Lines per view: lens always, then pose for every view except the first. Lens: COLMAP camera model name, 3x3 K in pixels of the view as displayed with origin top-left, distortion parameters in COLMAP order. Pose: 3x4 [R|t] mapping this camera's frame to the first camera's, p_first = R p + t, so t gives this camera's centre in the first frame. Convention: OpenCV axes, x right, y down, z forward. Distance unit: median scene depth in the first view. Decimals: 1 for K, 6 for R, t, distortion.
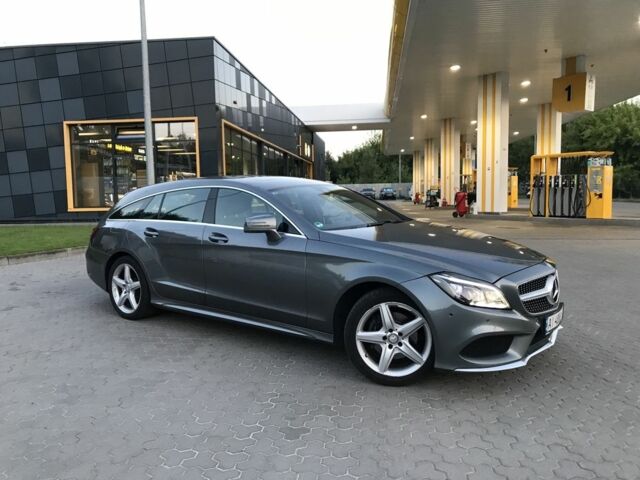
lens RADIAL K [[538.5, 0, 320.0], [0, 538.5, 240.0], [0, 0, 1]] dist [0.002538, -0.000095]
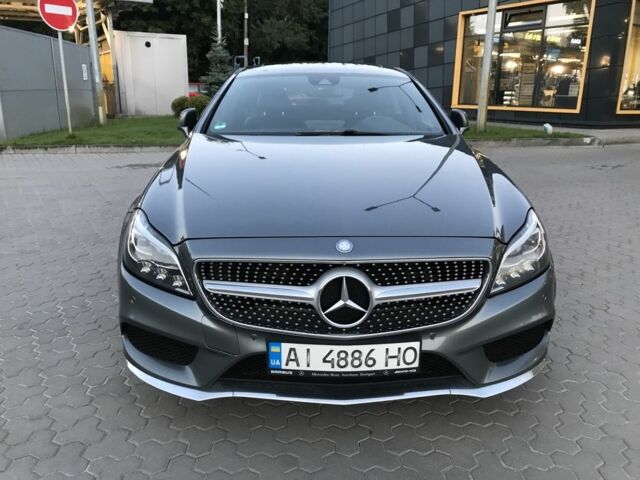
lens RADIAL K [[538.5, 0, 320.0], [0, 538.5, 240.0], [0, 0, 1]] dist [0.002538, -0.000095]
pose [[0.584790, 0.236266, -0.776015, 0.156051], [-0.092263, 0.969808, 0.225741, -0.012893], [0.805921, -0.060413, 0.588933, 0.141853]]
